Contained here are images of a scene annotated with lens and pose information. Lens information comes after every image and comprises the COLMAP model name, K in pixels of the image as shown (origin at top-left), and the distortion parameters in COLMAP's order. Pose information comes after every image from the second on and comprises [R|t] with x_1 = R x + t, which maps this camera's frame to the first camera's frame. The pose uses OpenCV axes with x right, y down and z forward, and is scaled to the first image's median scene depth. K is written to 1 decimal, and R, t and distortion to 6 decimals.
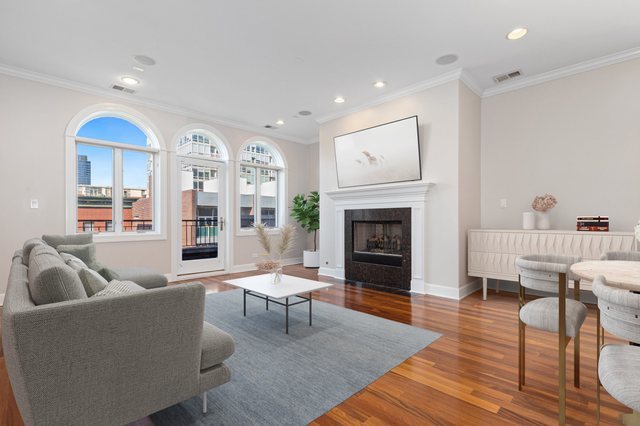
lens RADIAL K [[300.4, 0, 320.0], [0, 300.4, 213.0], [0, 0, 1]] dist [-0.018911, -0.000152]
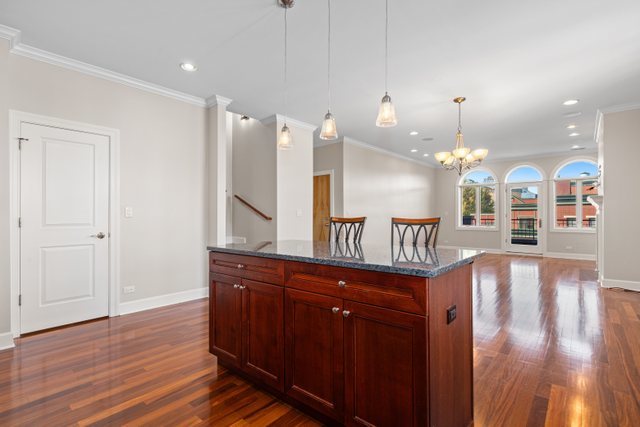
lens RADIAL K [[300.4, 0, 320.0], [0, 300.4, 213.5], [0, 0, 1]] dist [-0.018911, -0.000152]
pose [[0.074733, -0.005620, -0.997188, 1.085098], [0.025786, 0.999661, -0.003702, -0.035797], [0.996870, -0.025437, 0.074852, -0.209800]]
